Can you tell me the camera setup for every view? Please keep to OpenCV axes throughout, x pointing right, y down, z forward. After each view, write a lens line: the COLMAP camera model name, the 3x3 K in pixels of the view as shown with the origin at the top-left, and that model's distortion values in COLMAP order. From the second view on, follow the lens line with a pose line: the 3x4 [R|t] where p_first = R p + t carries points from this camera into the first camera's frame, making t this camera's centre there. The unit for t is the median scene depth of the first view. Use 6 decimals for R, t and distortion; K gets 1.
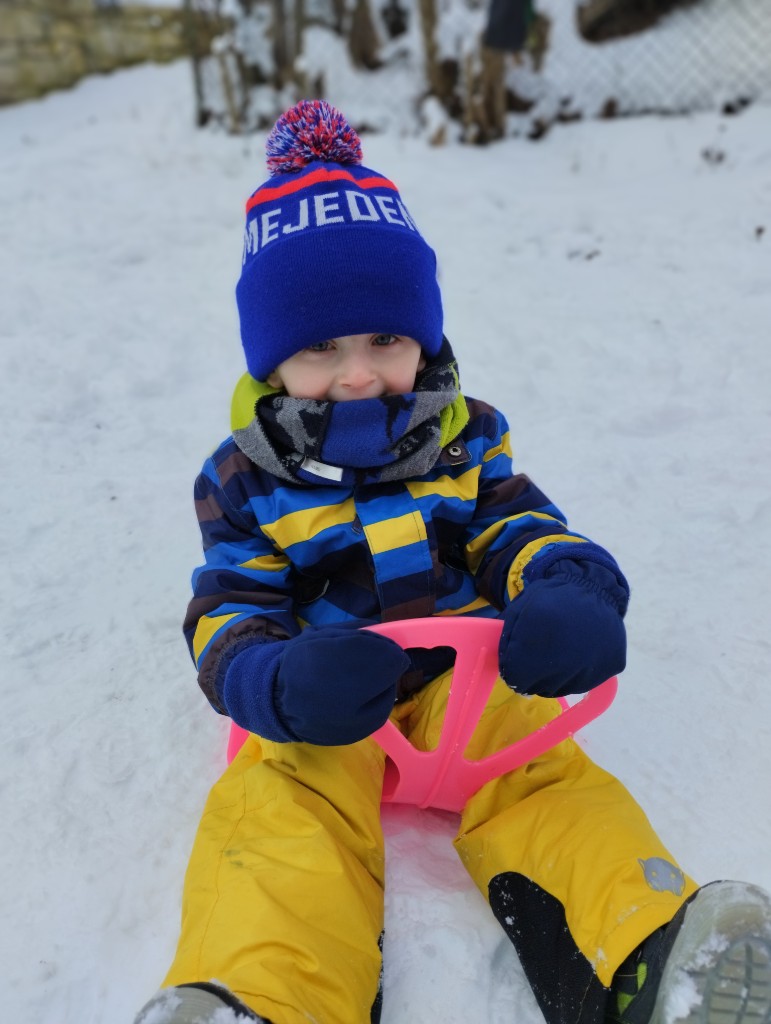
lens RADIAL K [[794.5, 0, 385.5], [0, 794.5, 512.0], [0, 0, 1]] dist [0.057892, -0.094476]
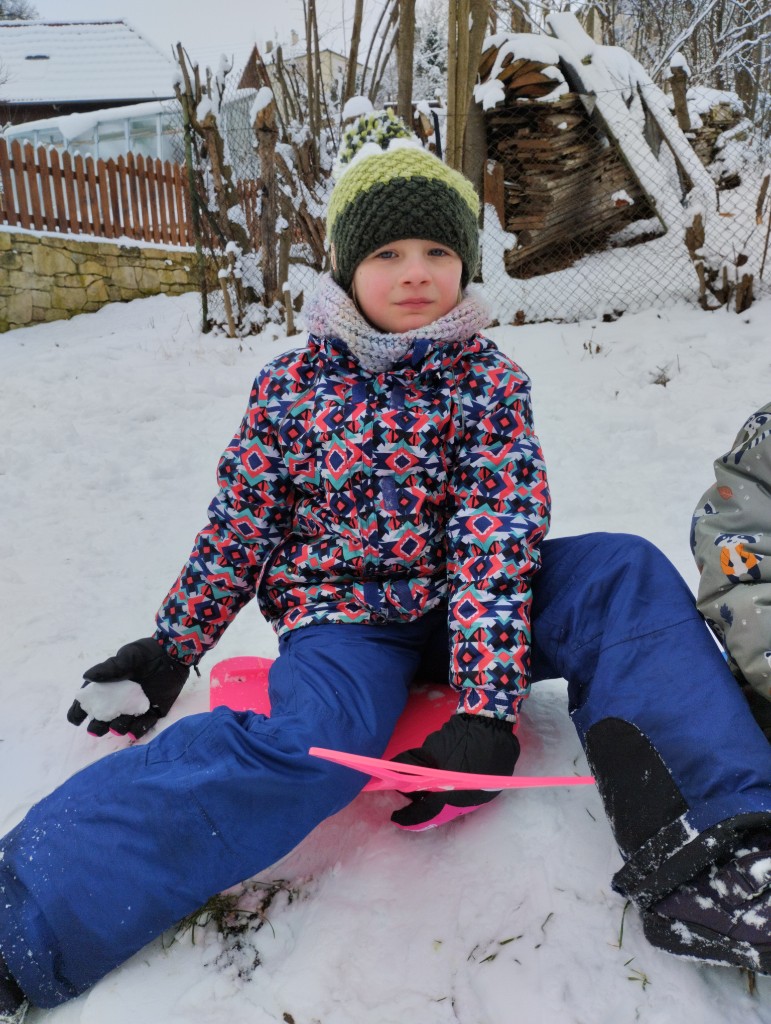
lens RADIAL K [[794.5, 0, 385.5], [0, 794.5, 512.0], [0, 0, 1]] dist [0.057892, -0.094476]
pose [[0.999764, 0.003301, 0.021452, 0.032035], [0.002291, 0.966793, -0.255549, 0.132021], [-0.021583, 0.255538, 0.966558, -0.173674]]
